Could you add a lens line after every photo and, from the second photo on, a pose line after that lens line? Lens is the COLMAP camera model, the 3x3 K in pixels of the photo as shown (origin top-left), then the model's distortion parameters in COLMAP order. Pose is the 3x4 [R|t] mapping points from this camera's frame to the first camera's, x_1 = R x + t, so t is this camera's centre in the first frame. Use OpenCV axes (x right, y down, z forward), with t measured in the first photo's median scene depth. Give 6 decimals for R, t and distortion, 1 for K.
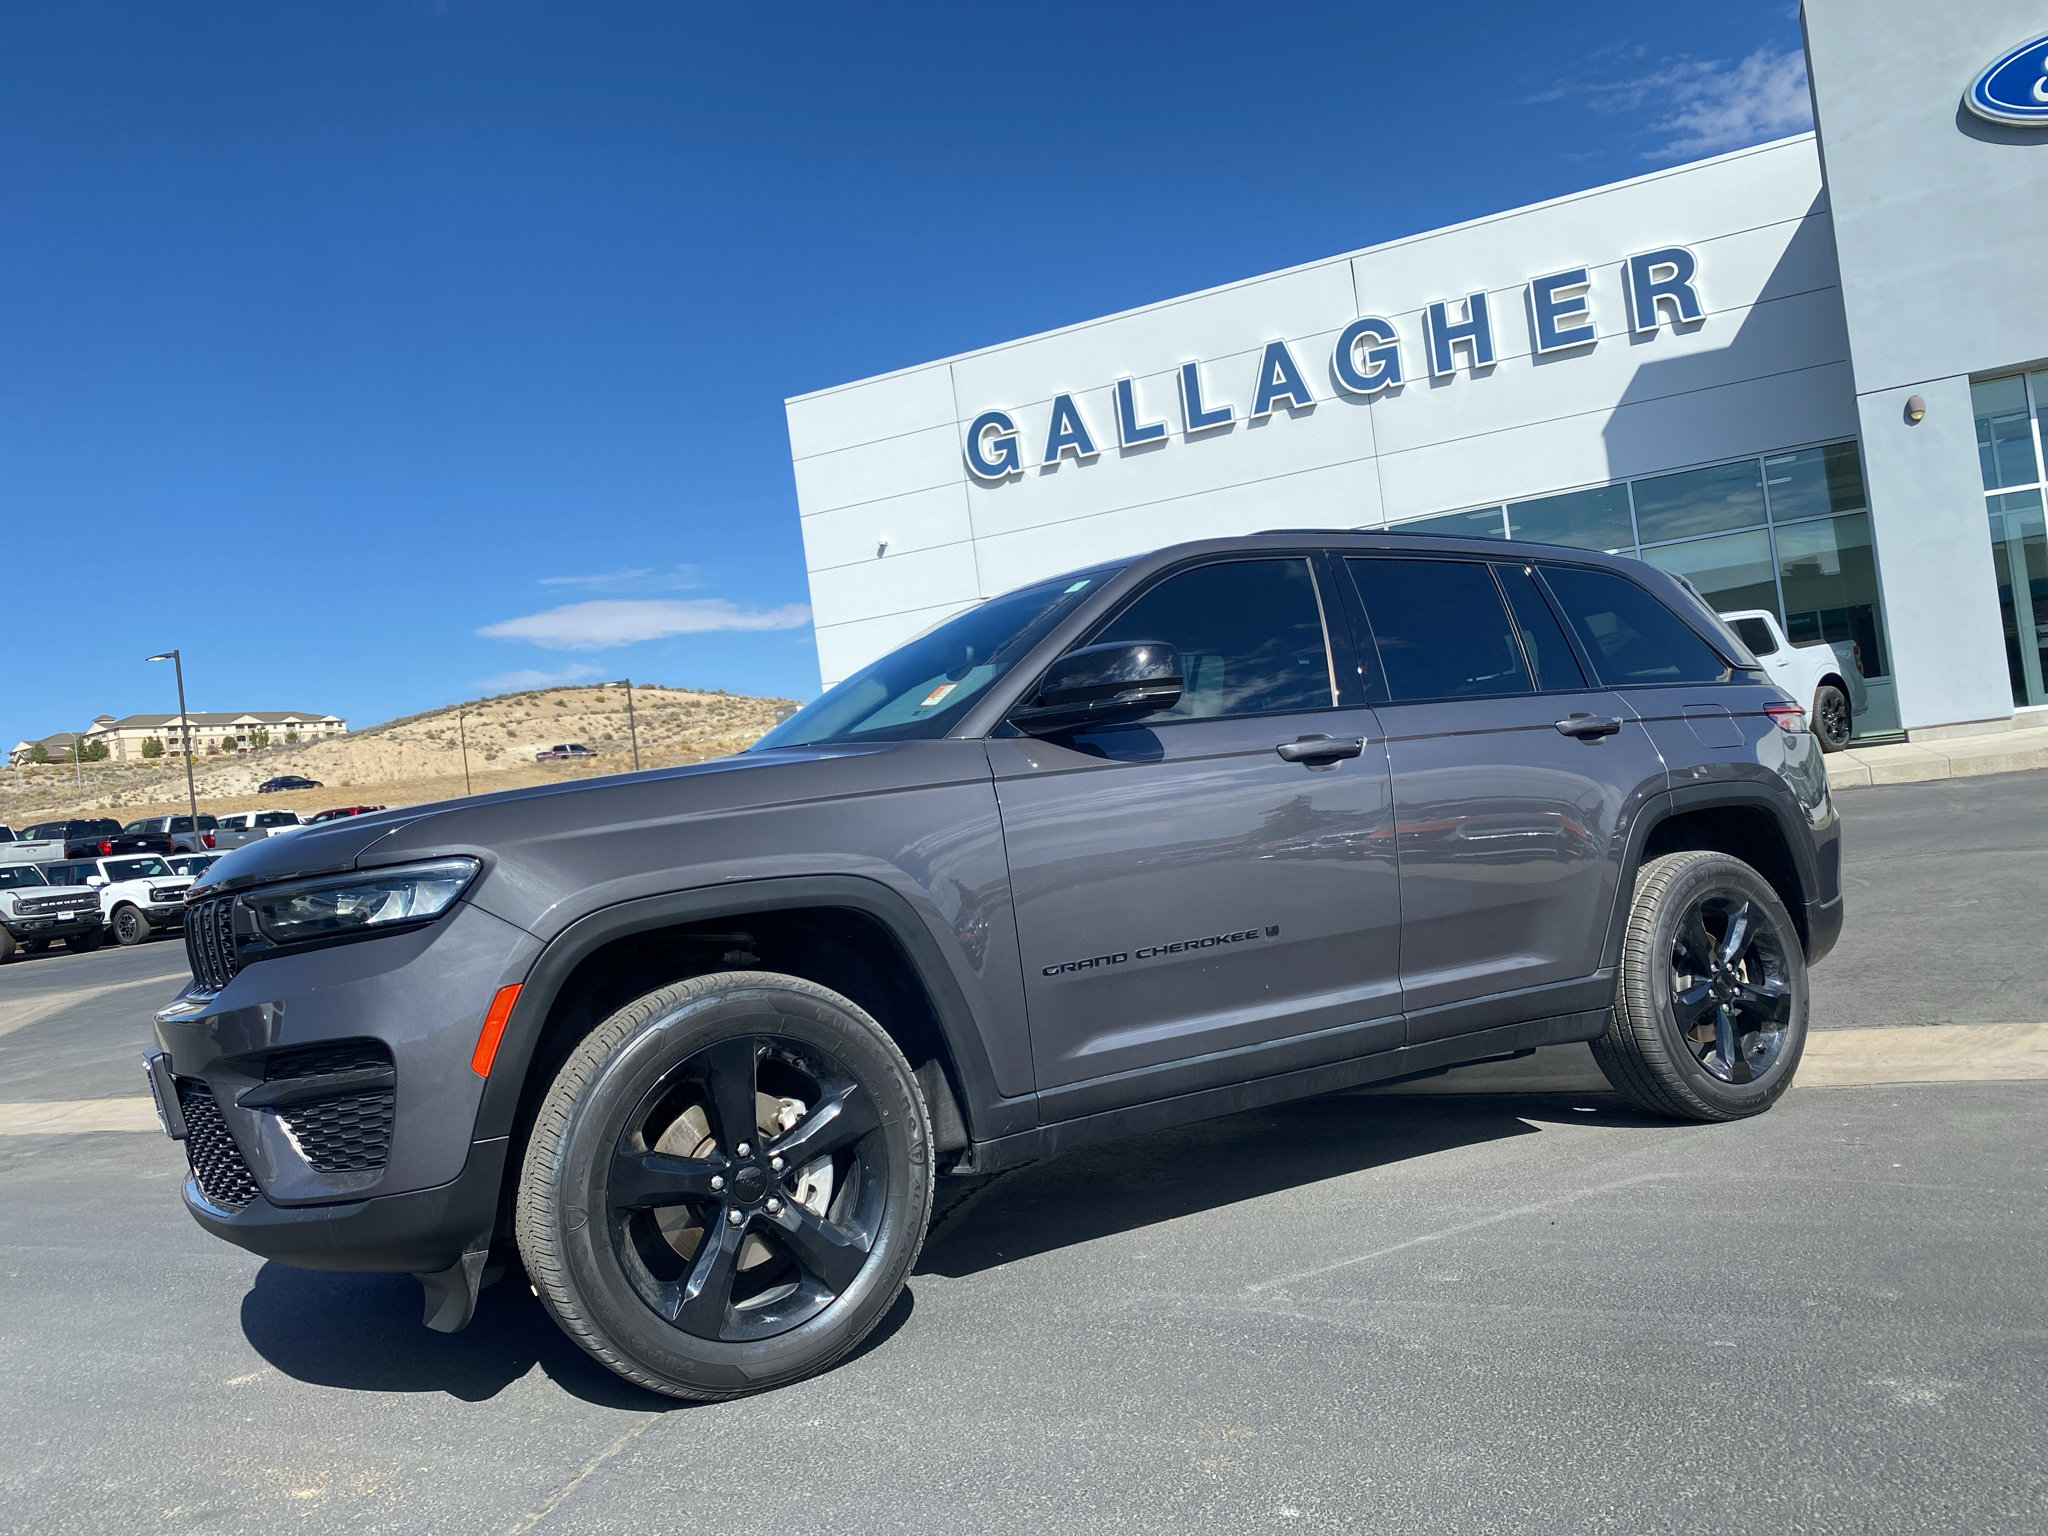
lens RADIAL K [[1559.7, 0, 1032.7], [0, 1559.7, 763.4], [0, 0, 1]] dist [0.022290, -0.025159]
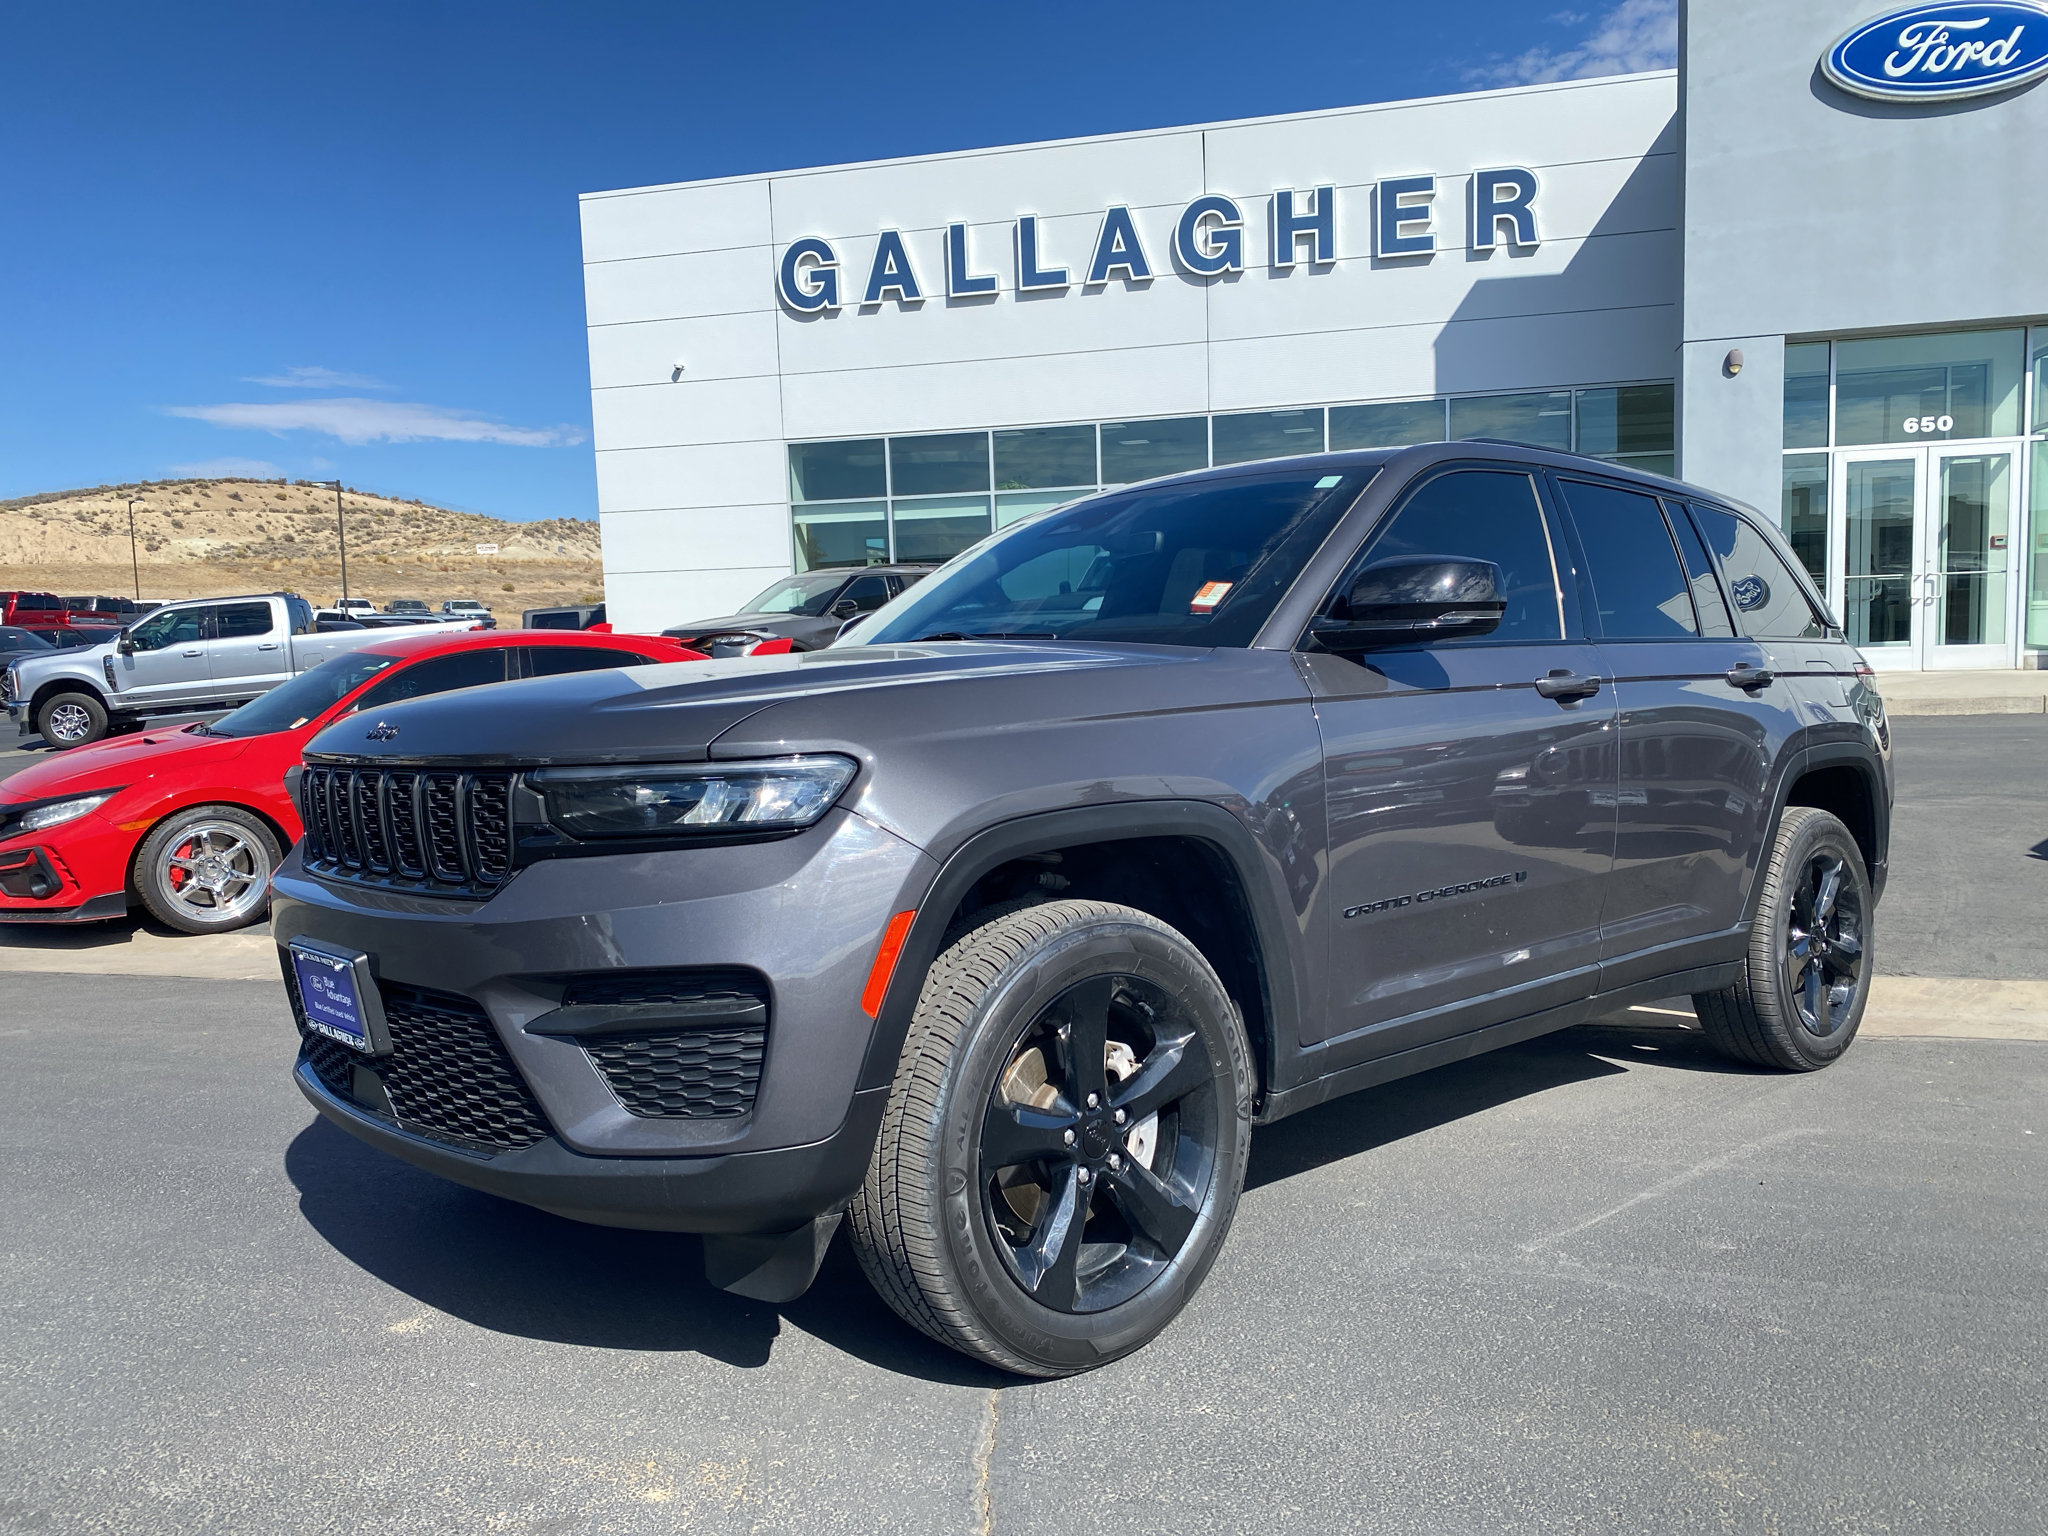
lens RADIAL K [[1559.7, 0, 1027.2], [0, 1559.7, 795.2], [0, 0, 1]] dist [0.022290, -0.025159]
pose [[0.980249, 0.072420, 0.184032, -0.057639], [-0.092108, 0.990636, 0.100781, -0.001691], [-0.175010, -0.115741, 0.977740, 0.023071]]
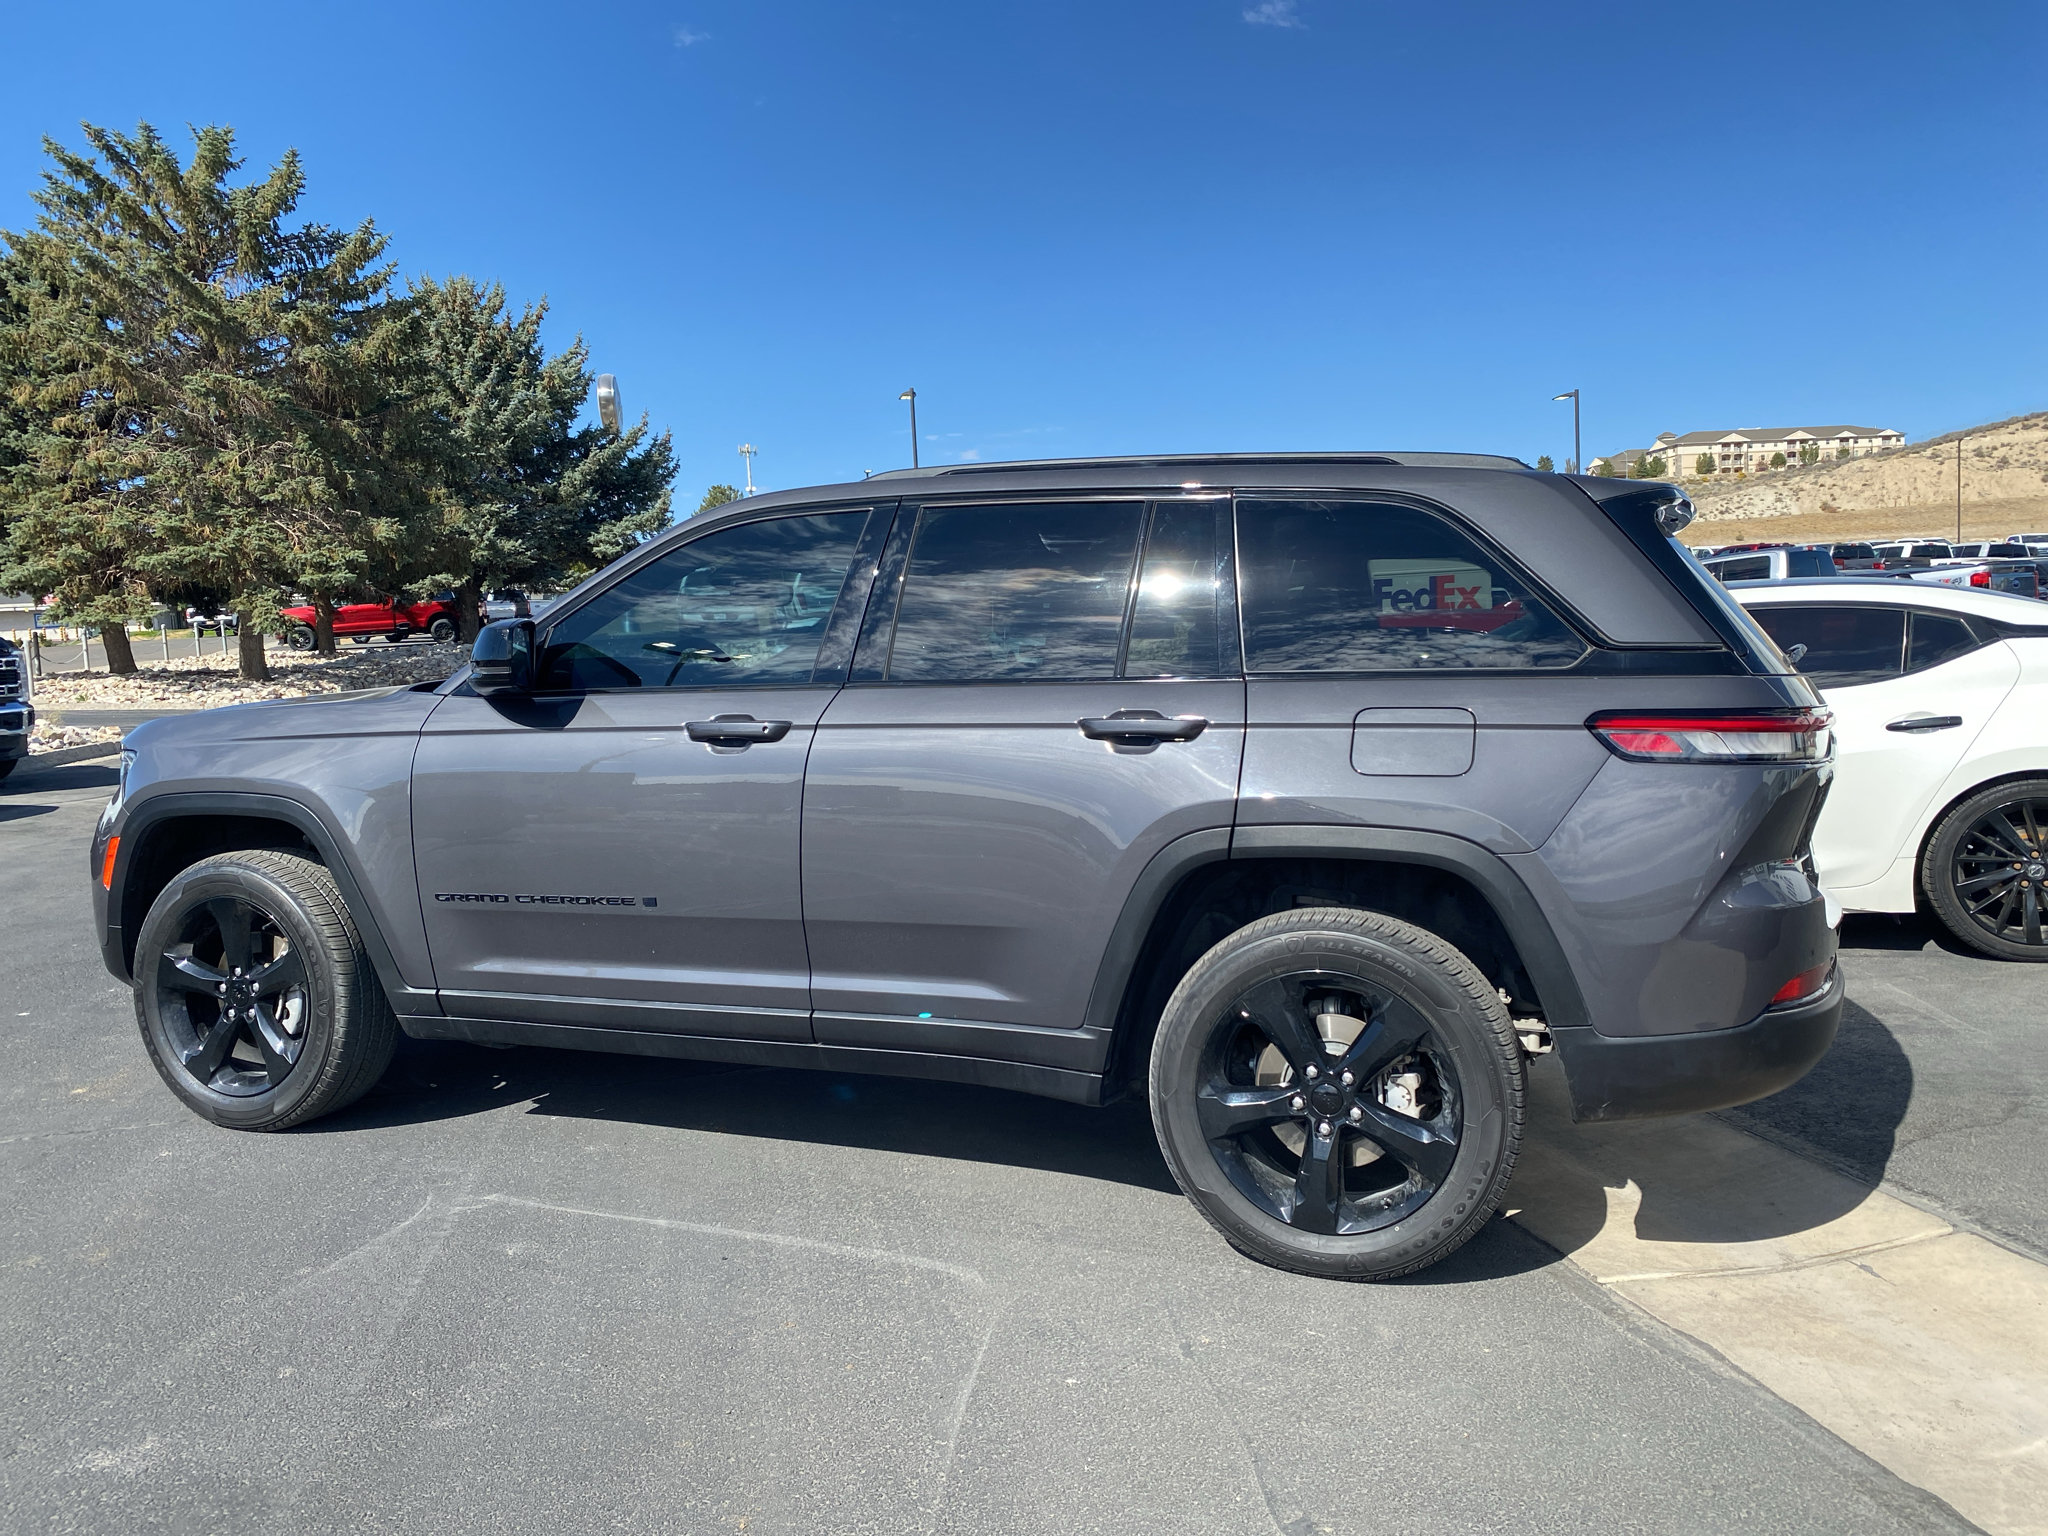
lens RADIAL K [[1559.7, 0, 1042.9], [0, 1559.7, 802.7], [0, 0, 1]] dist [0.022290, -0.025159]
pose [[0.612688, 0.169348, -0.771968, 0.200742], [-0.009556, 0.978289, 0.207025, -0.031767], [0.790267, -0.119464, 0.601005, 0.106662]]
